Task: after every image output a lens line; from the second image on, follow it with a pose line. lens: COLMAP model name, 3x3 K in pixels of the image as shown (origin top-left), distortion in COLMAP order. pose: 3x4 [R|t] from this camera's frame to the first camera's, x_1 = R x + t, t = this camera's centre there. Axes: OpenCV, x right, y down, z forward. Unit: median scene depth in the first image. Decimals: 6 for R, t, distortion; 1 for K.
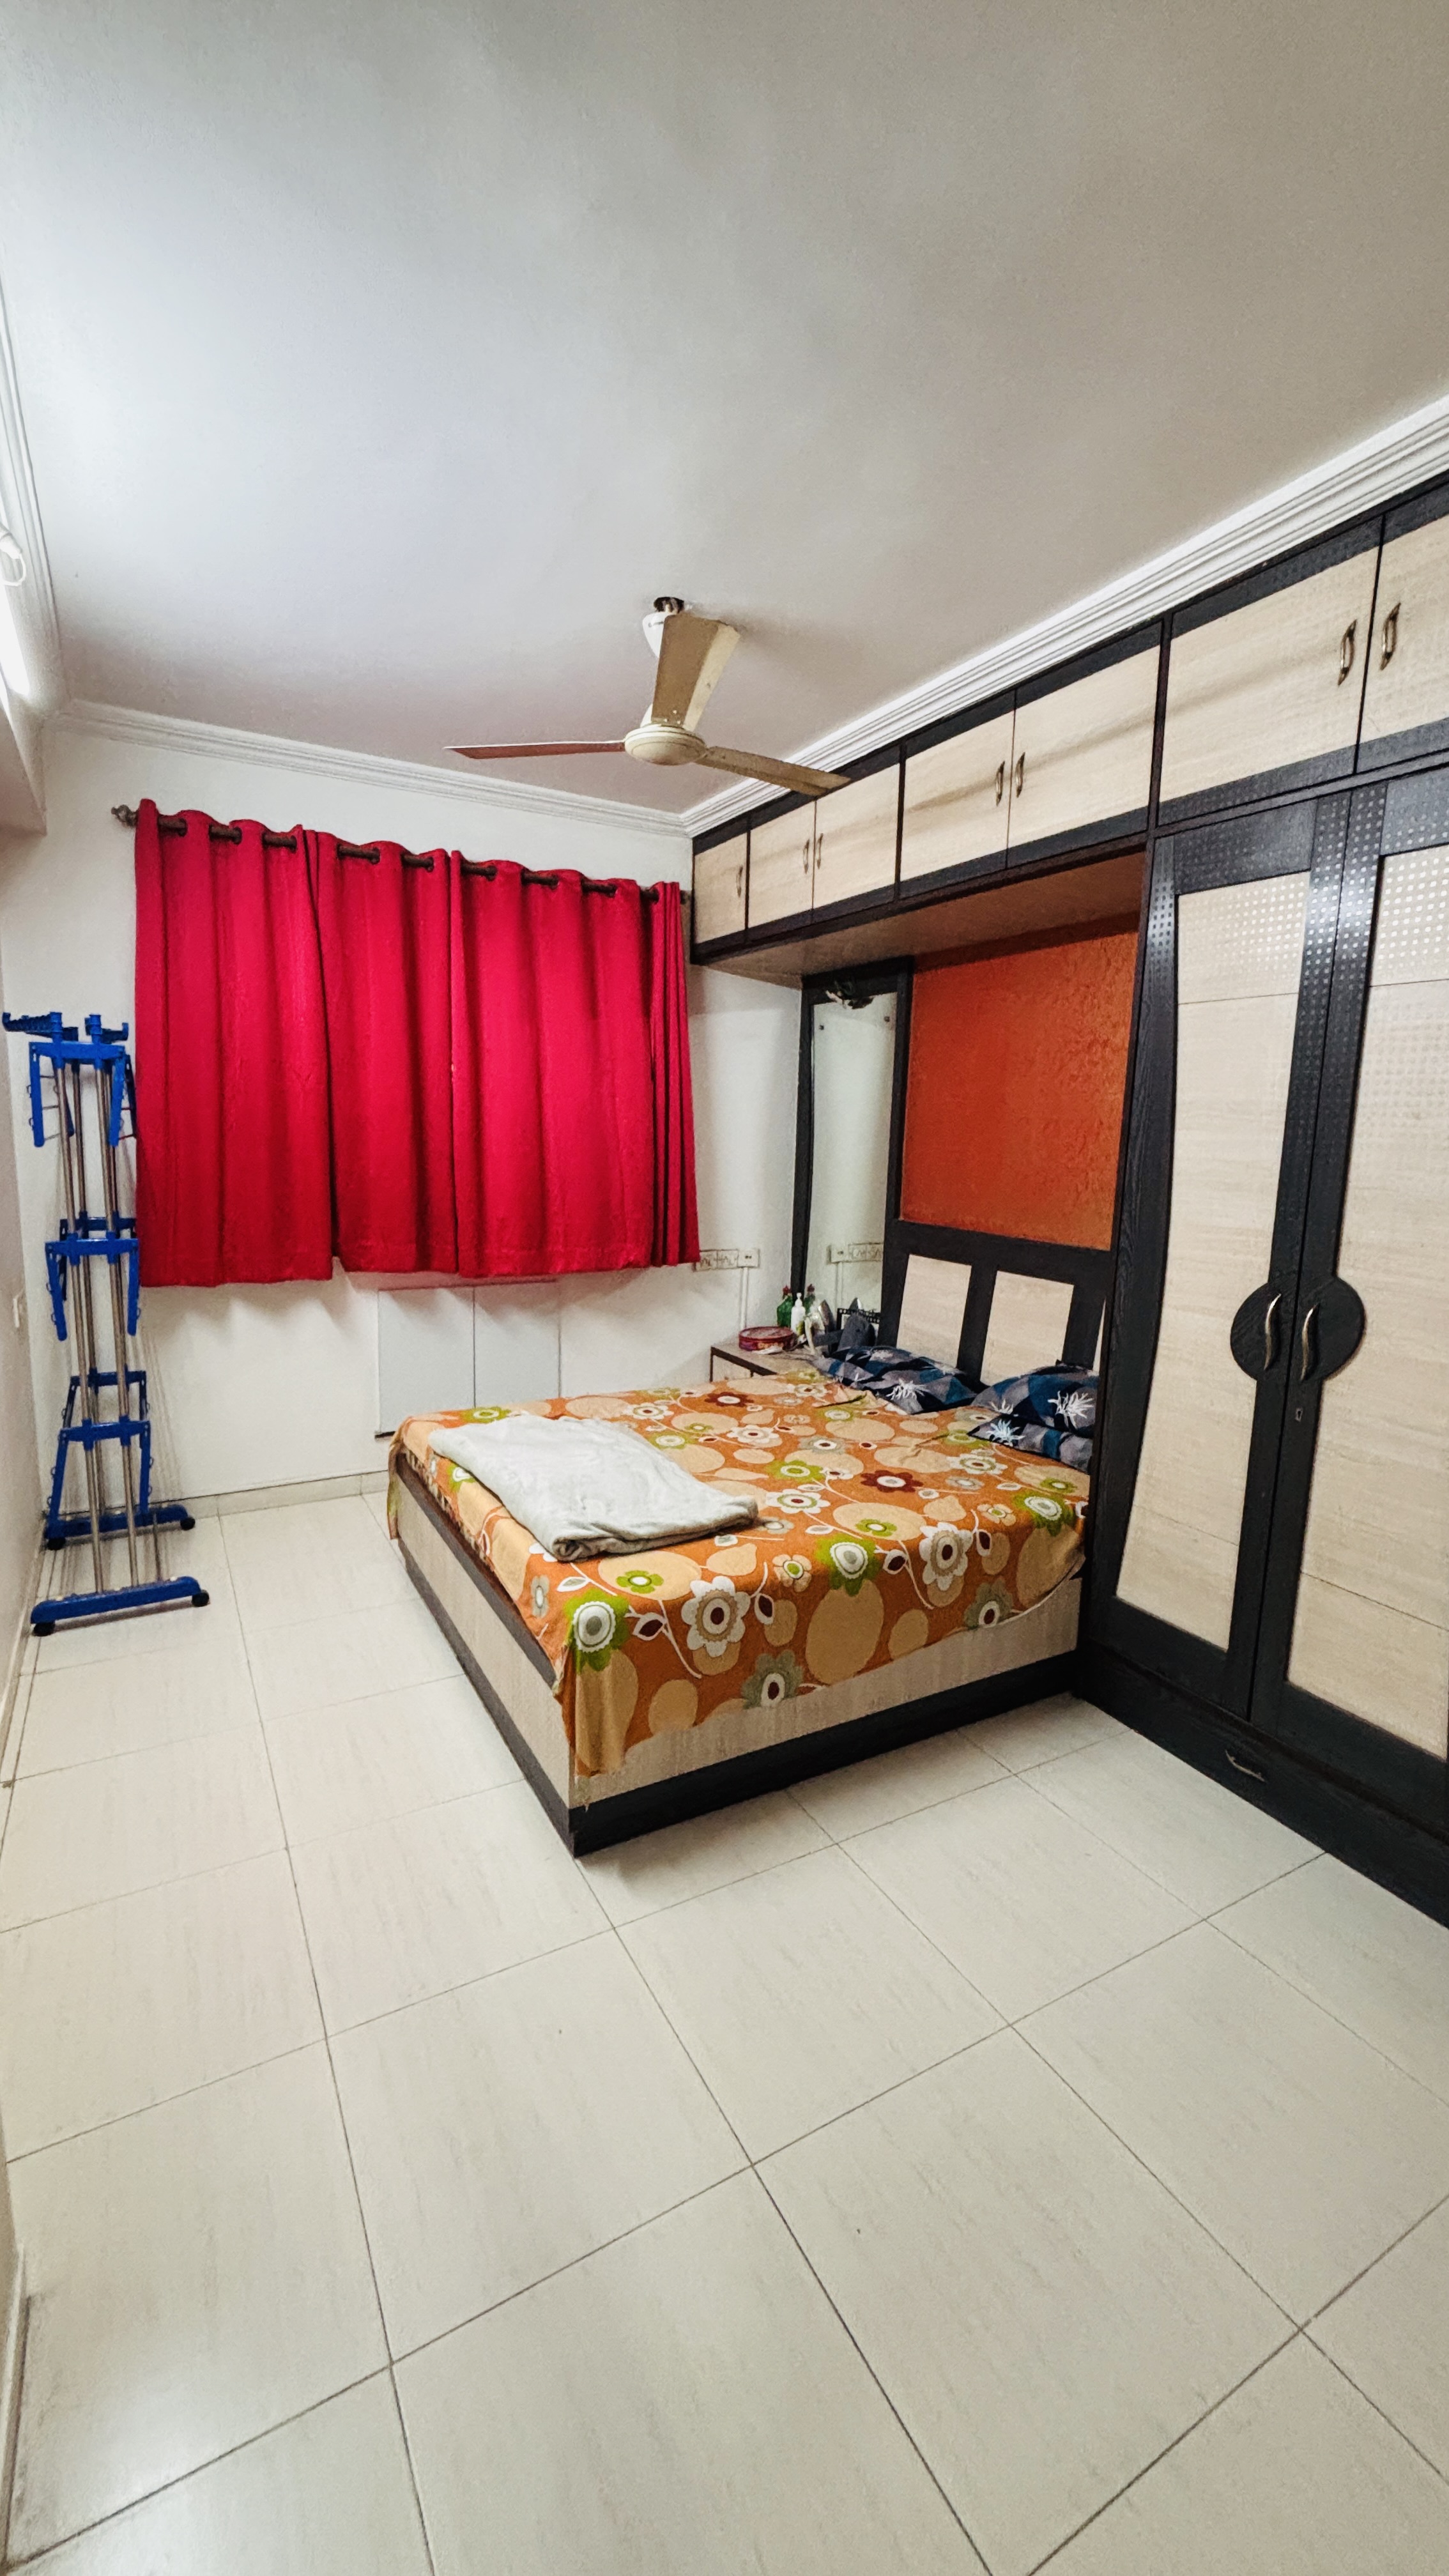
lens RADIAL K [[1031.8, 0, 727.7], [0, 1031.8, 1280.9], [0, 0, 1]] dist [0.011644, 0.000009]
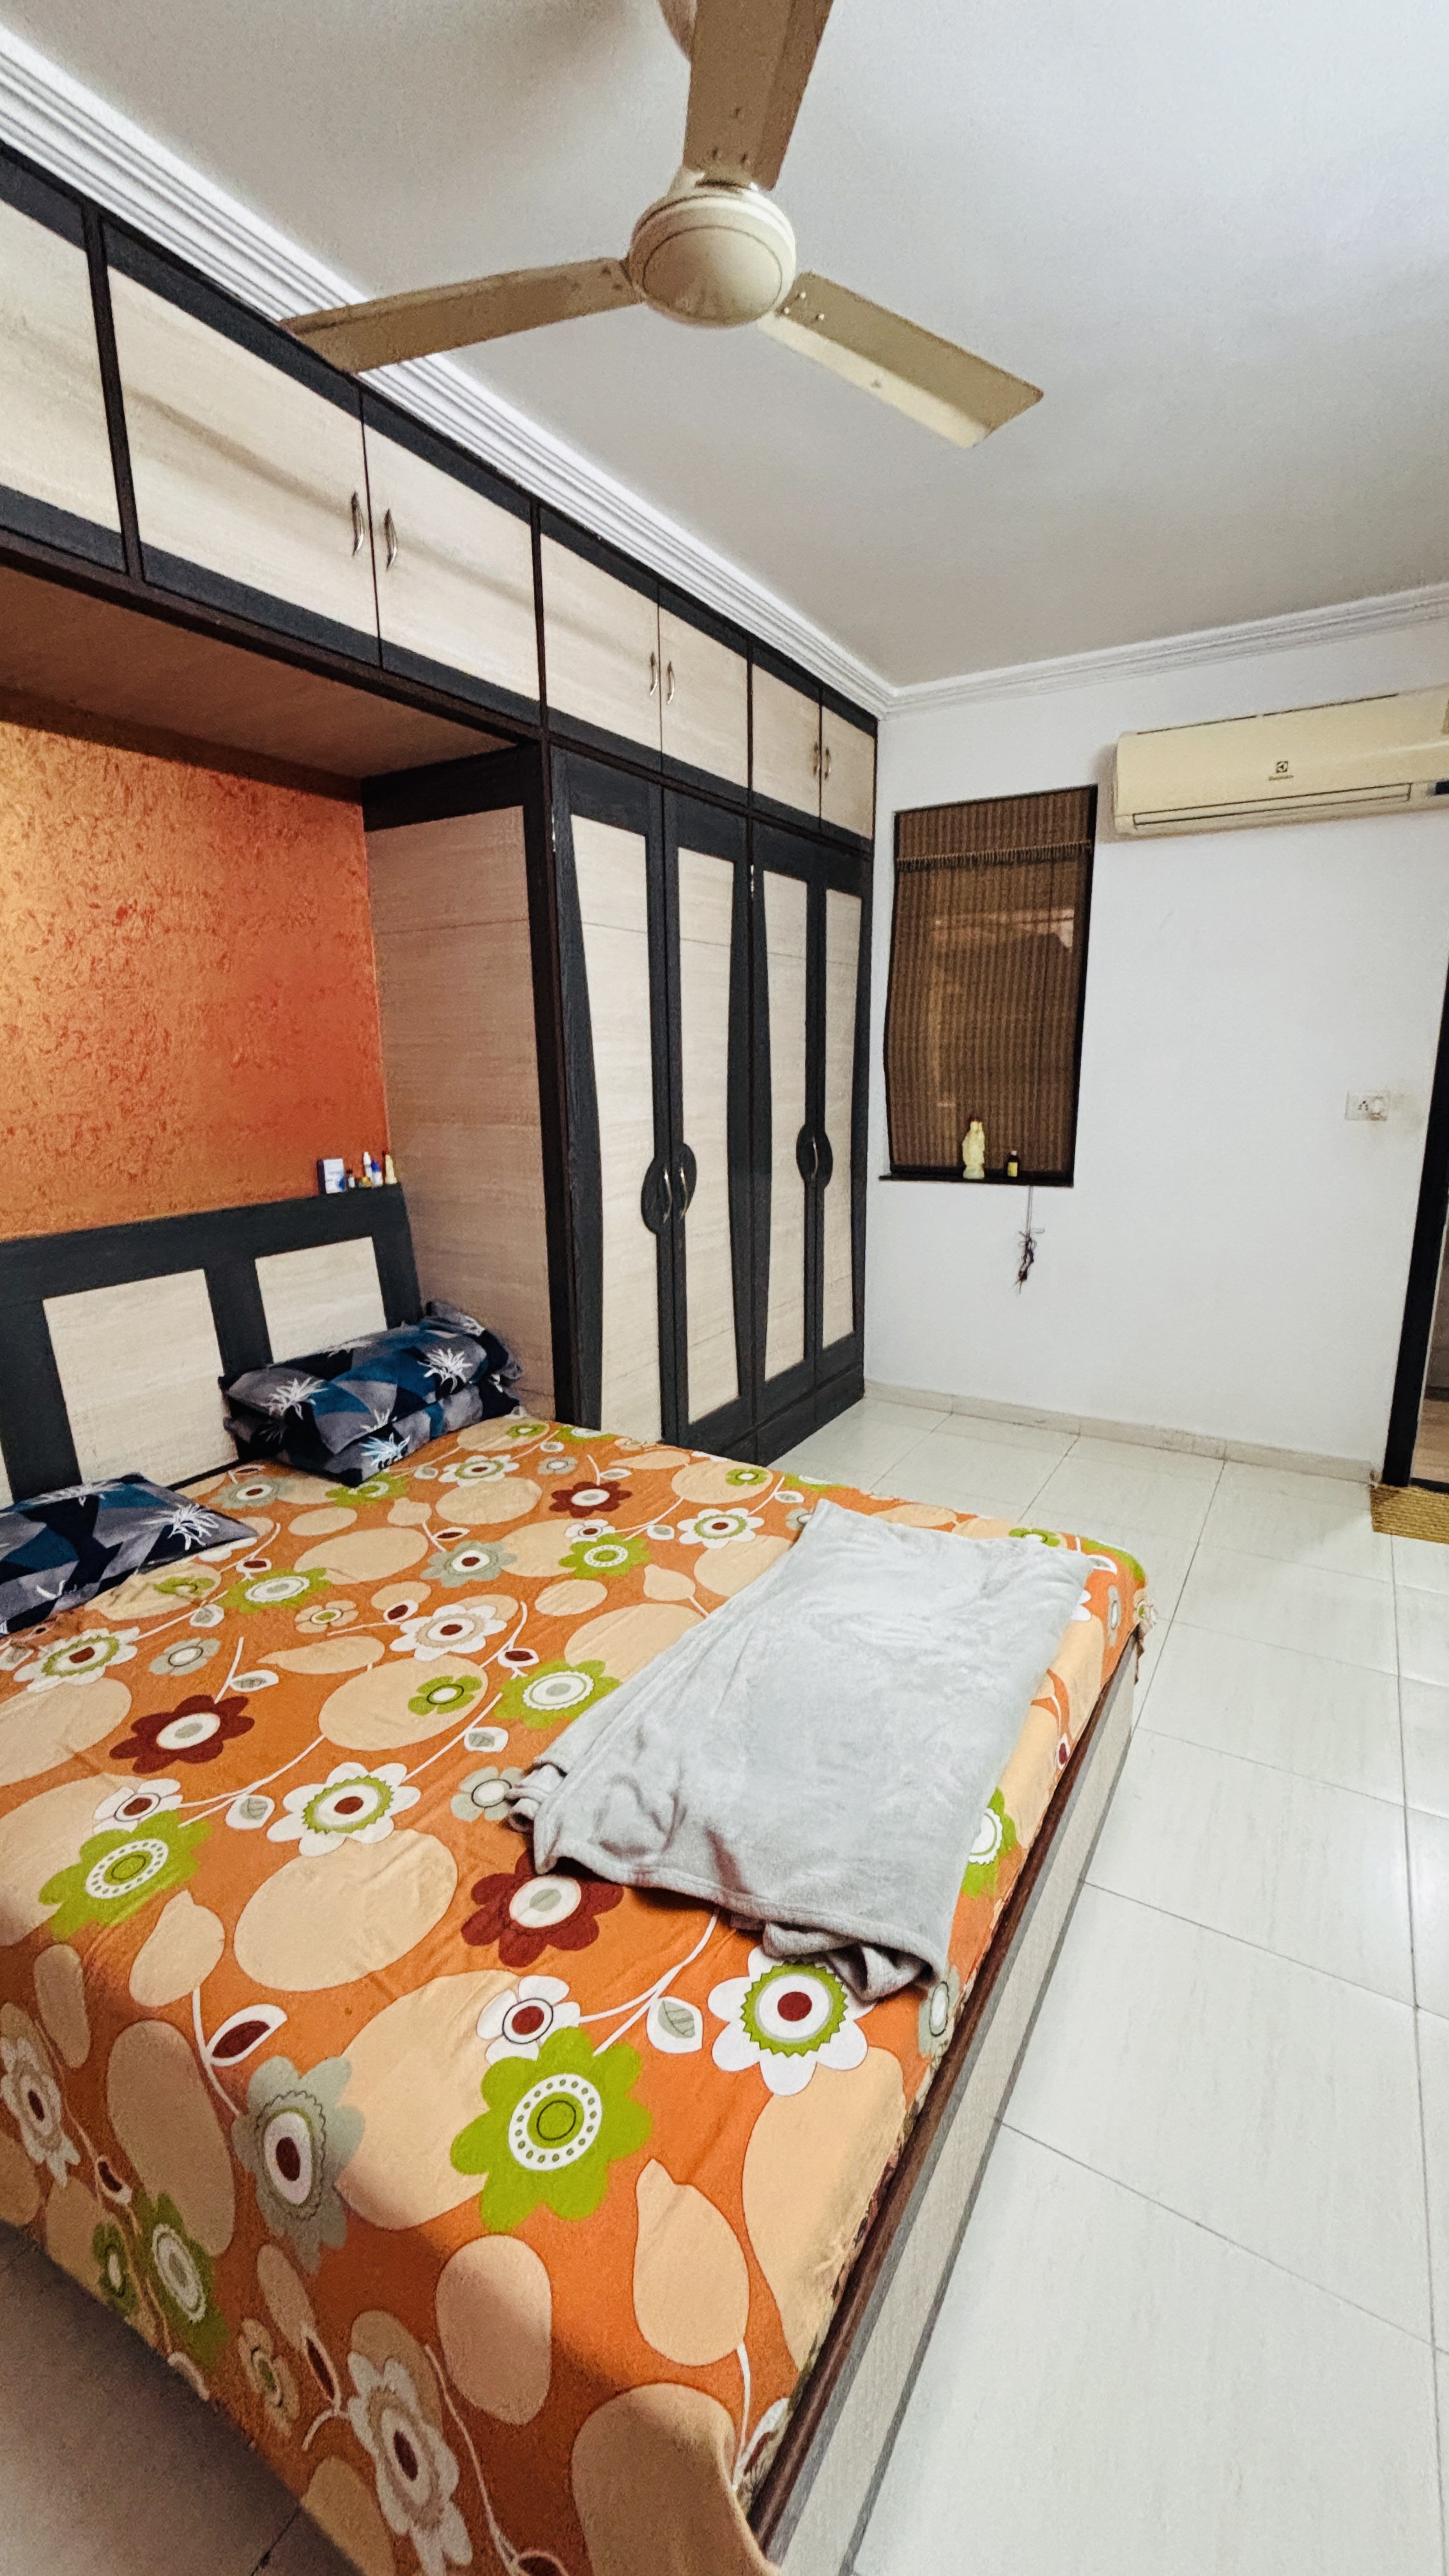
lens RADIAL K [[1031.8, 0, 727.7], [0, 1031.8, 1280.9], [0, 0, 1]] dist [0.011644, 0.000009]
pose [[-0.497738, -0.211282, 0.841200, -0.484720], [0.125240, 0.942203, 0.310756, -0.180036], [-0.858238, 0.260027, -0.442509, 1.122275]]
